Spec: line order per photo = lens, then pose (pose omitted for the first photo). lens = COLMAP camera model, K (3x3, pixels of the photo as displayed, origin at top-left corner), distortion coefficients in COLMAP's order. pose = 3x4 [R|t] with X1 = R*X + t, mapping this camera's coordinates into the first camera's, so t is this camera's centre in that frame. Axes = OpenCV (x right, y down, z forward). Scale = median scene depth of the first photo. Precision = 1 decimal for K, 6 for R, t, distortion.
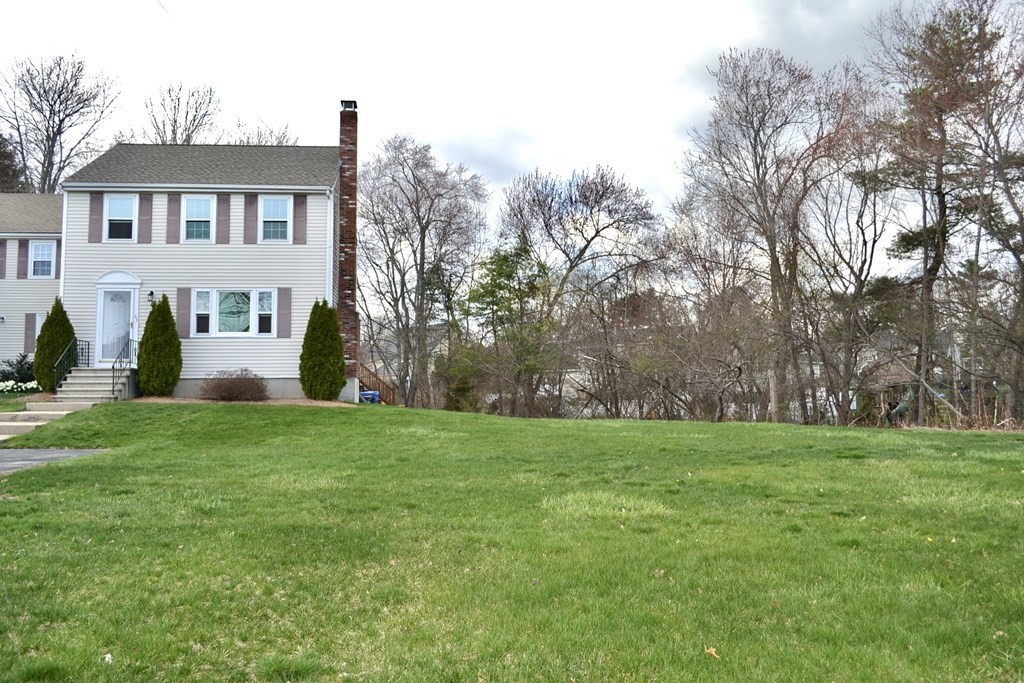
lens RADIAL K [[831.3, 0, 512.0], [0, 831.3, 341.5], [0, 0, 1]] dist [-0.069135, -0.007715]
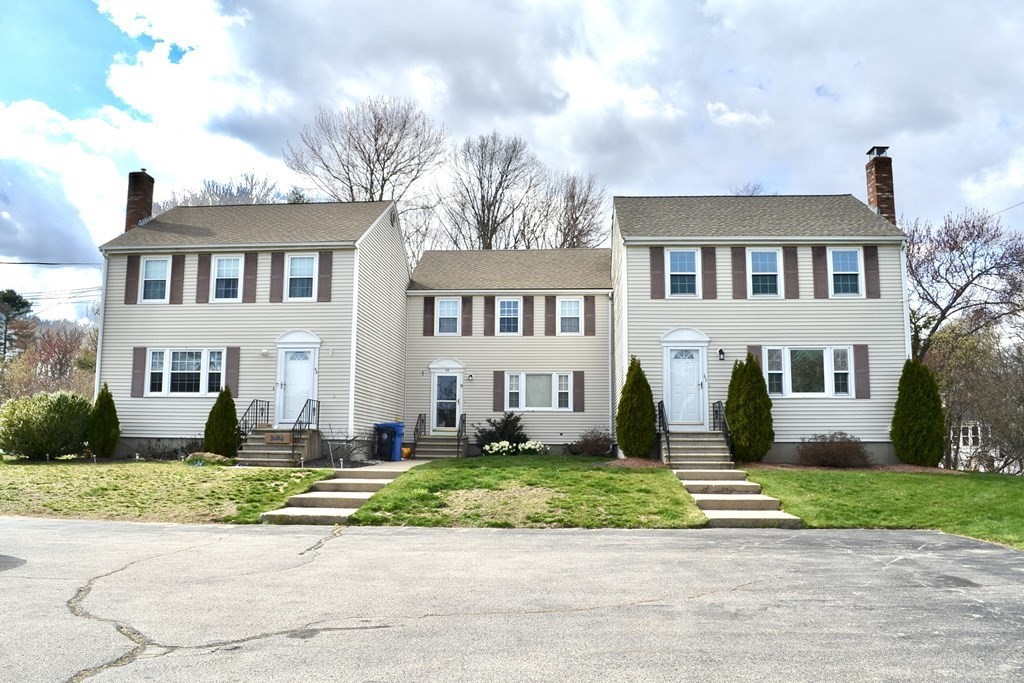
lens RADIAL K [[831.3, 0, 512.0], [0, 831.3, 341.5], [0, 0, 1]] dist [-0.069135, -0.007715]
pose [[0.983022, -0.009091, -0.183263, -0.493529], [-0.002399, 0.998050, -0.062378, -0.010027], [0.183472, 0.061758, 0.981083, 0.016880]]
